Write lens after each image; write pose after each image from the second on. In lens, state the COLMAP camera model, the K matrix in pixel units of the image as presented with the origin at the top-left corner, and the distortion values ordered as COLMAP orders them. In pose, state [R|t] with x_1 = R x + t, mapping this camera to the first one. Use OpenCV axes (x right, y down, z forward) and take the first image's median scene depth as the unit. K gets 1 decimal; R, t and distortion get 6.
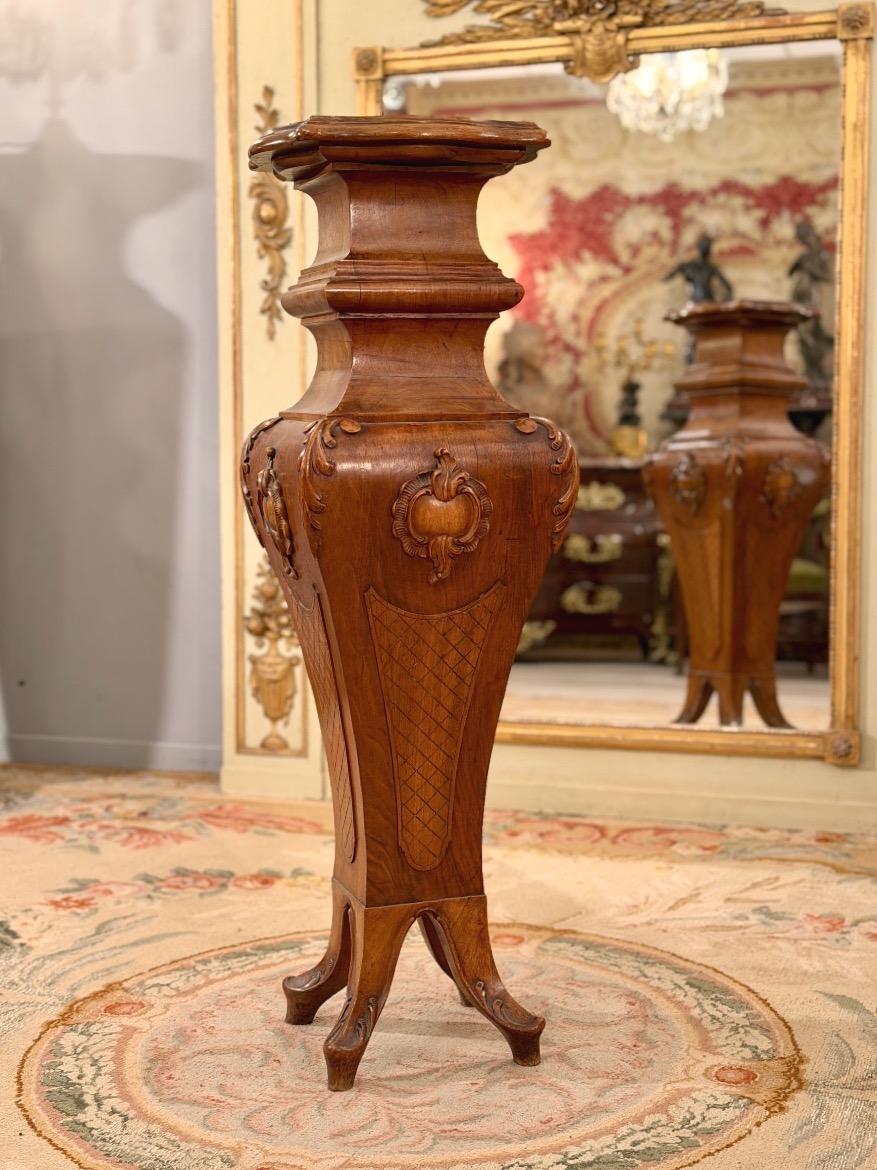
lens RADIAL K [[1741.6, 0, 438.5], [0, 1741.6, 585.0], [0, 0, 1]] dist [0.041341, -0.014429]
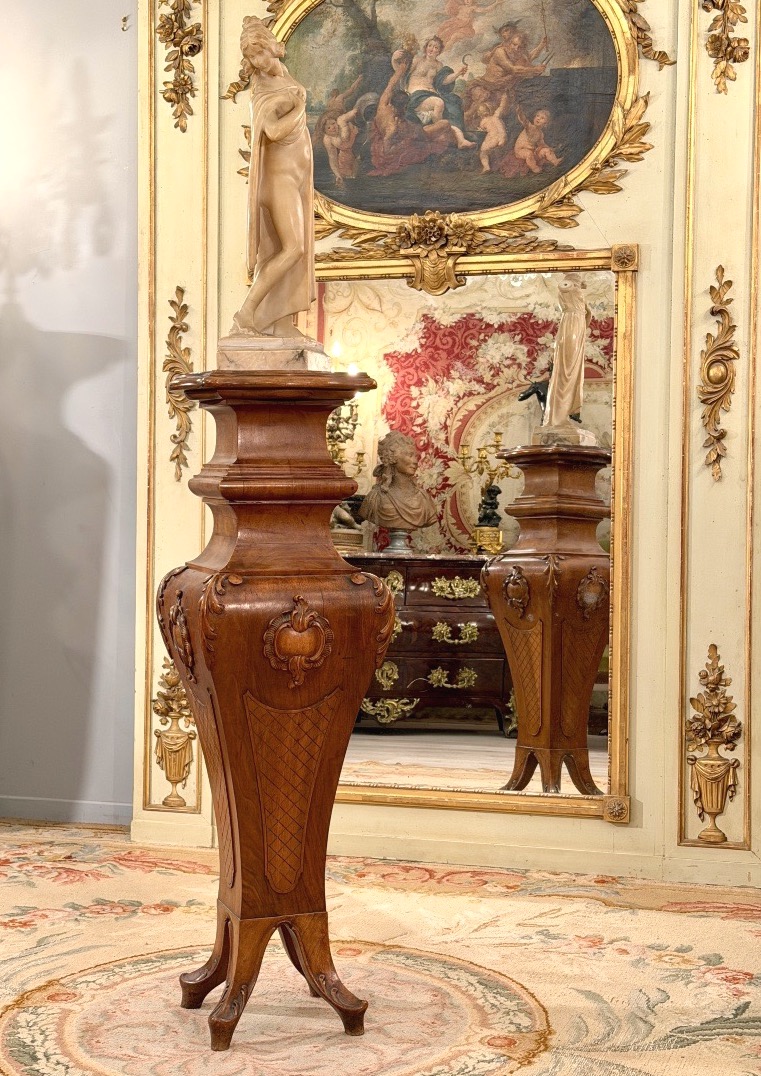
lens RADIAL K [[1696.1, 0, 368.2], [0, 1696.1, 541.5], [0, 0, 1]] dist [0.024270, 0.150703]
pose [[0.999685, 0.013626, 0.021090, 0.021387], [-0.012247, 0.997862, -0.064191, -0.024397], [-0.021920, 0.063913, 0.997715, -0.295165]]
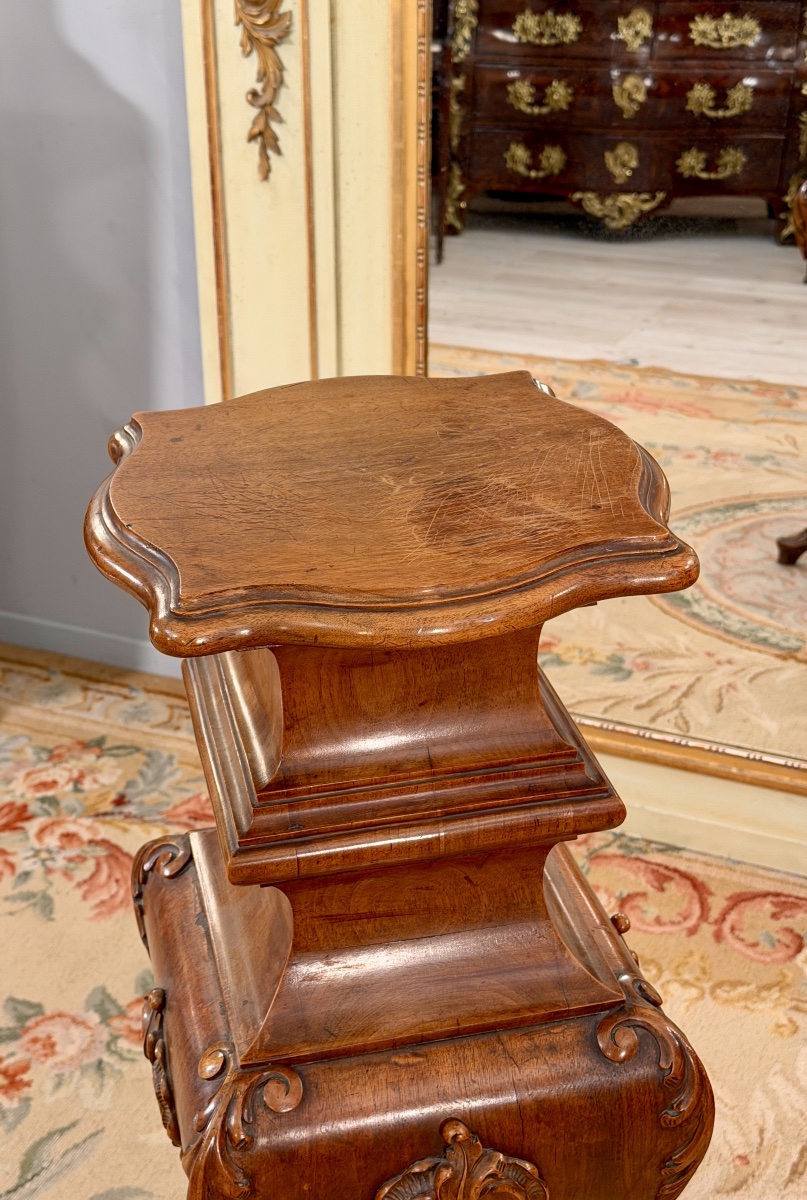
lens RADIAL K [[1678.6, 0, 373.4], [0, 1678.6, 598.3], [0, 0, 1]] dist [0.094200, 0.026971]
pose [[0.995526, 0.034944, -0.087789, 0.012561], [0.001786, 0.921975, 0.387245, -0.311182], [0.094472, -0.385669, 0.917788, 0.422905]]
